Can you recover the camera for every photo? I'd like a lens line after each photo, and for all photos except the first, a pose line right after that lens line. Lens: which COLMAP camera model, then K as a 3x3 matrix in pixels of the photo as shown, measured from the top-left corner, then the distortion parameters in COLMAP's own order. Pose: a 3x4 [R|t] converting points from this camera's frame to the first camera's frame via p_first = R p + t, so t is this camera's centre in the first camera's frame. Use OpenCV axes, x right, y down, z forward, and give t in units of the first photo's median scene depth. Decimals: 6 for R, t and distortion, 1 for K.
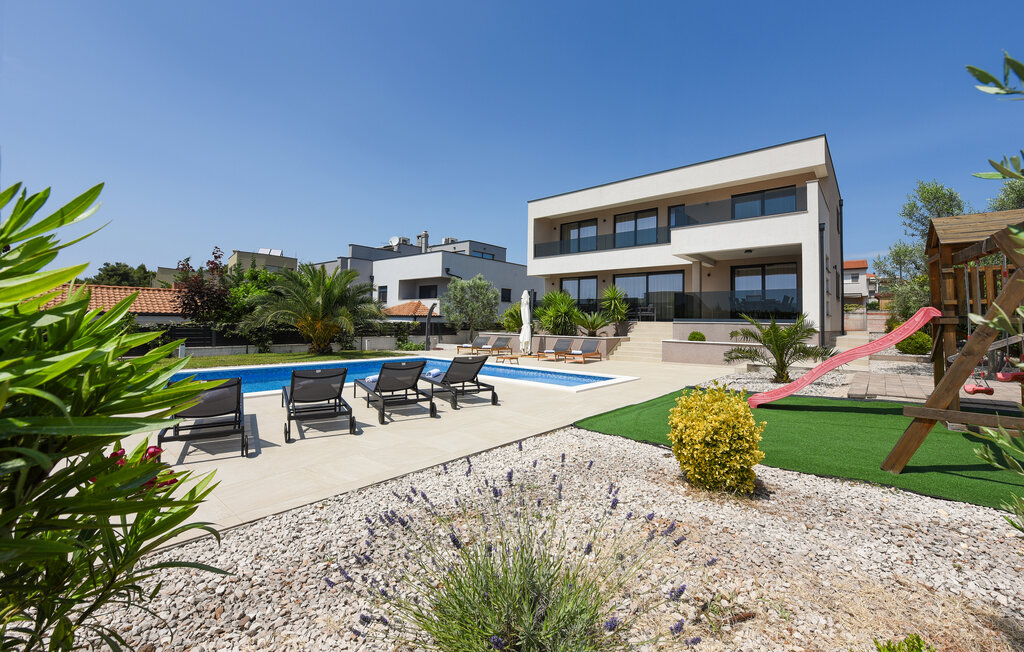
lens RADIAL K [[409.1, 0, 507.9], [0, 409.1, 332.4], [0, 0, 1]] dist [-0.019235, -0.001745]
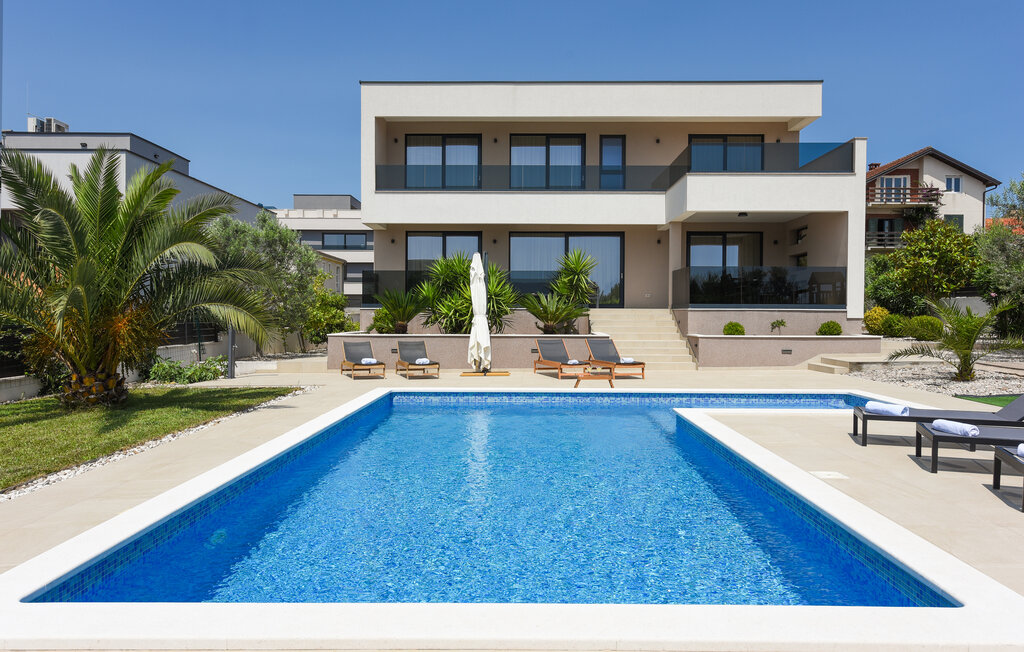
lens RADIAL K [[687.0, 0, 519.1], [0, 687.0, 325.2], [0, 0, 1]] dist [0.004064, -0.003792]
pose [[0.775442, -0.024553, 0.630941, -0.379247], [0.024384, 0.999663, 0.008934, -0.010809], [-0.630948, 0.008457, 0.775779, 0.194481]]
